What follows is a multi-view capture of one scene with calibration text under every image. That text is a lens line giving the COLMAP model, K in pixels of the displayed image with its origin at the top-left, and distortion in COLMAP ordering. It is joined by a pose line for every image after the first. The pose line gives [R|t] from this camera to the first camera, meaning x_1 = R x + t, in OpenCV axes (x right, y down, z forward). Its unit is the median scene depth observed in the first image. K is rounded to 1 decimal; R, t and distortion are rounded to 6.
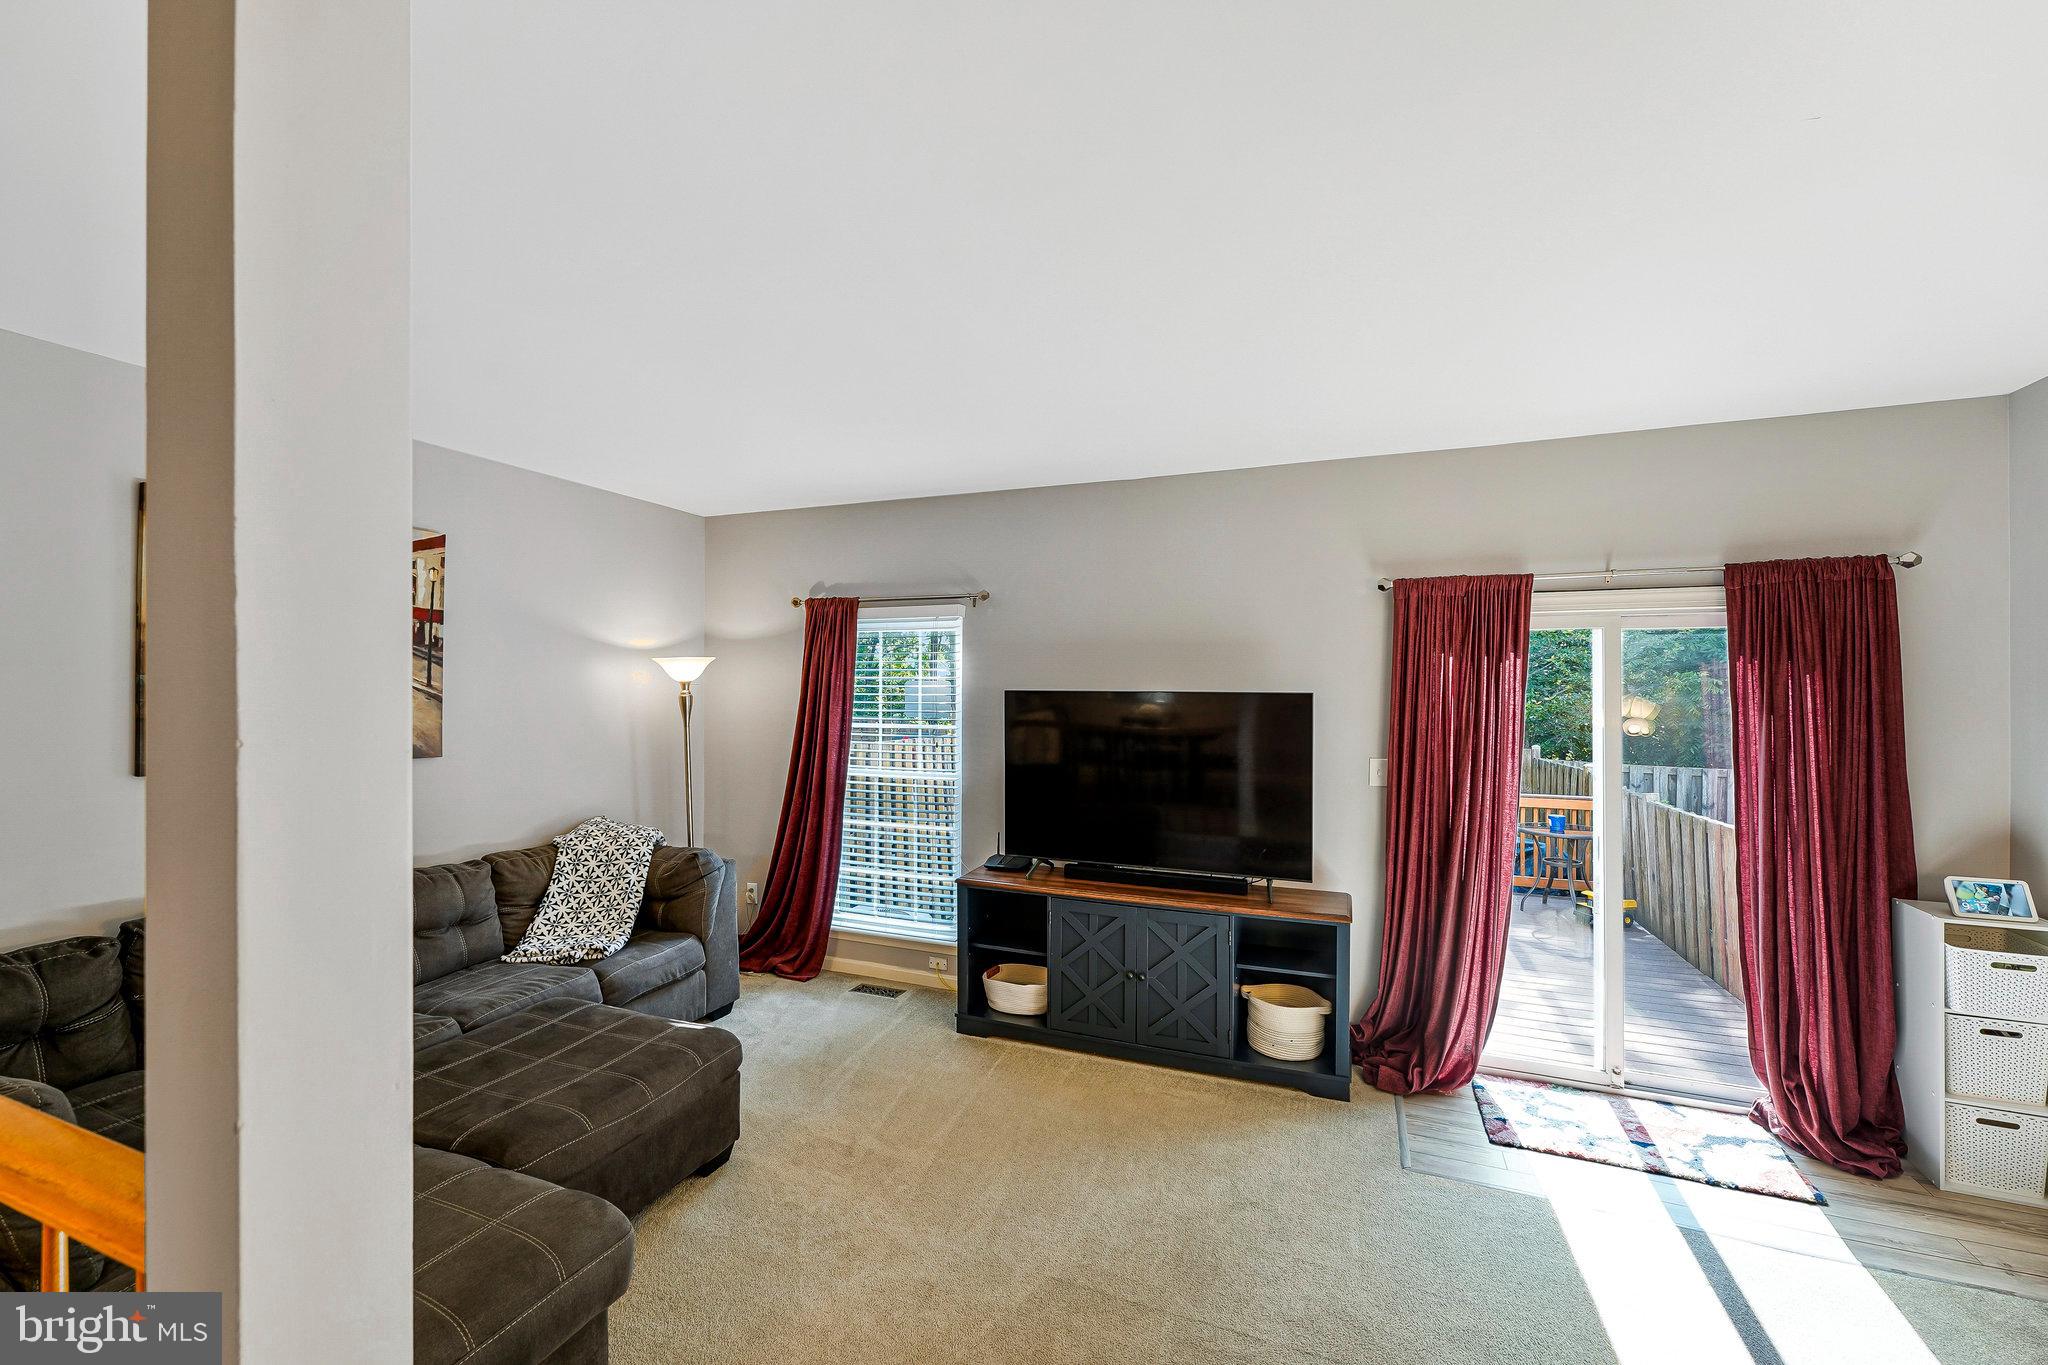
lens RADIAL K [[832.6, 0, 1021.0], [0, 832.6, 687.9], [0, 0, 1]] dist [-0.000916, 0.000453]
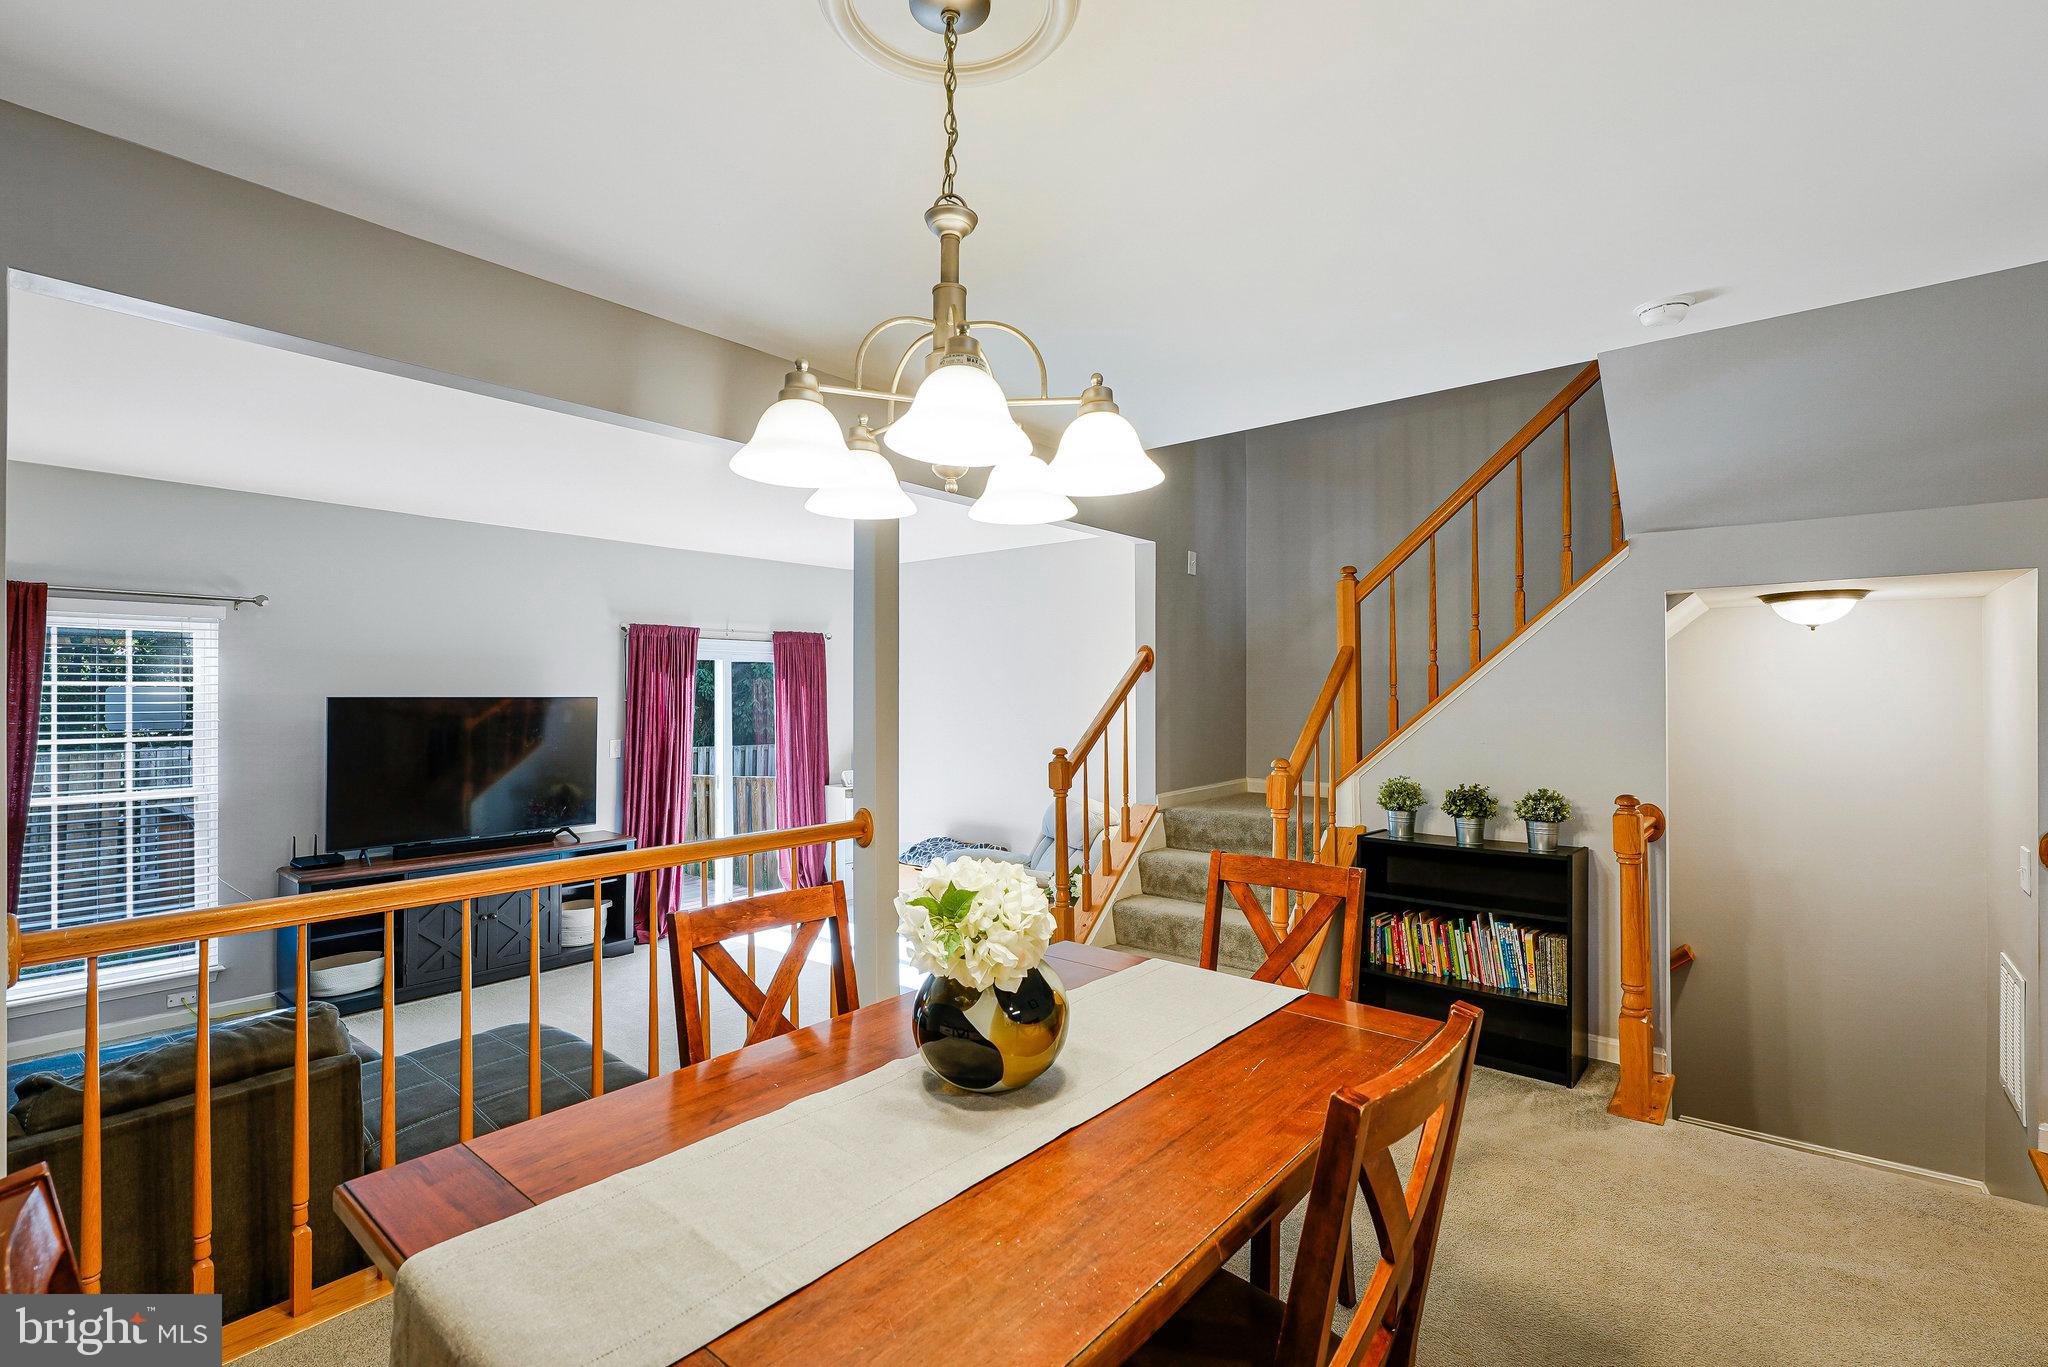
lens RADIAL K [[936.2, 0, 1028.2], [0, 936.2, 684.9], [0, 0, 1]] dist [0.003032, 0.000035]
pose [[0.297397, 0.001526, 0.954753, -0.923613], [-0.001543, 0.999998, -0.001117, -0.013156], [-0.954753, -0.001141, 0.297399, -0.215904]]
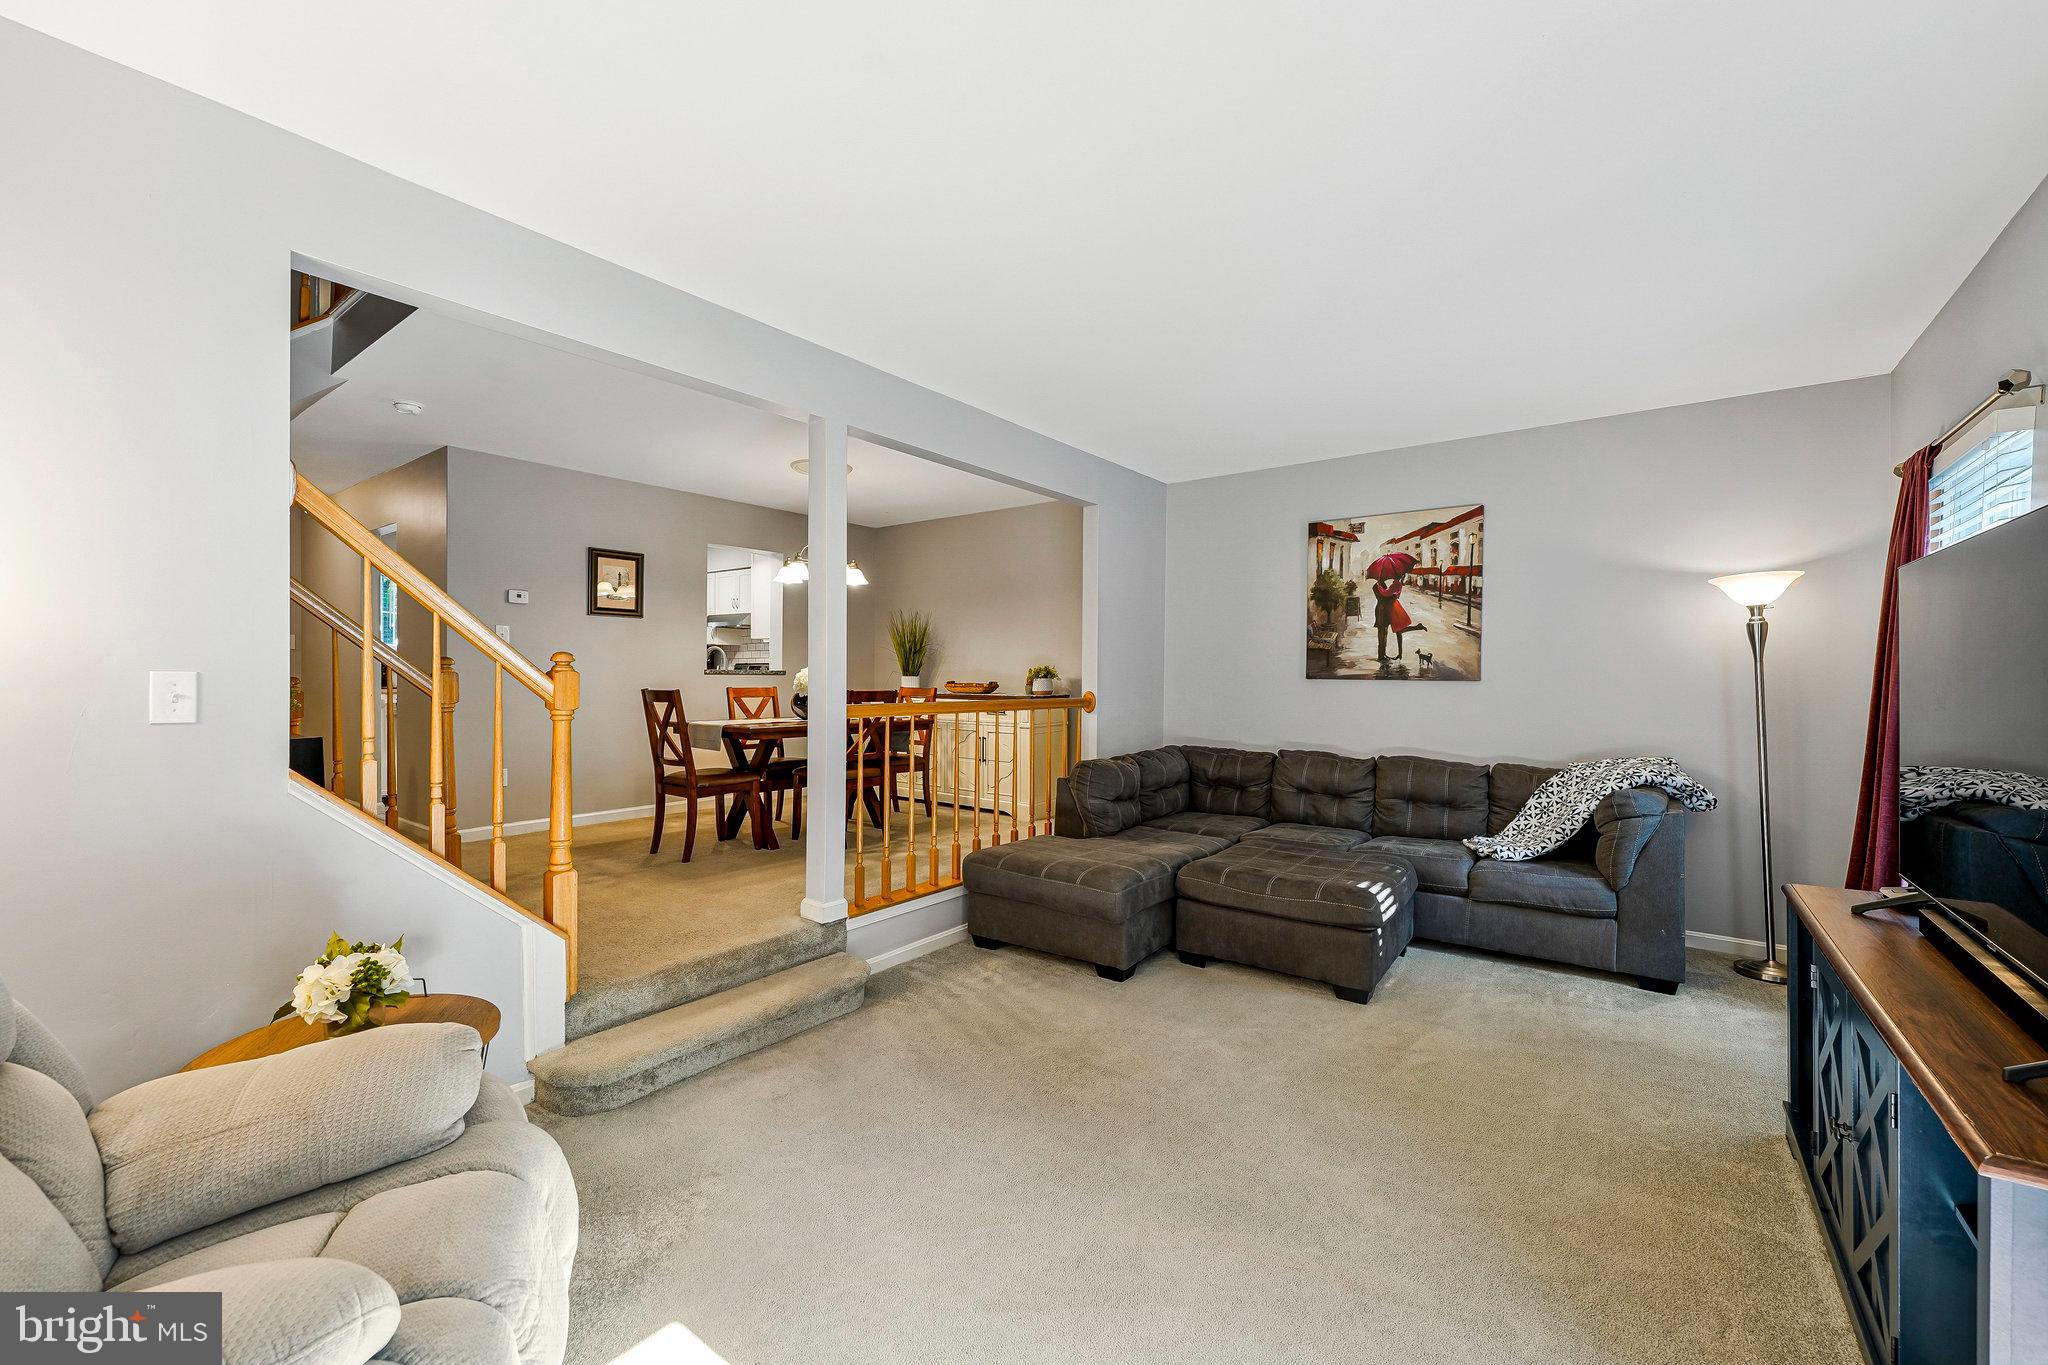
lens RADIAL K [[832.6, 0, 1015.8], [0, 832.6, 697.1], [0, 0, 1]] dist [-0.000916, 0.000453]
pose [[-0.285523, 0.008862, -0.958331, 0.672539], [-0.009951, 0.999876, 0.012211, 0.092244], [0.958320, 0.013023, -0.285399, 0.636327]]
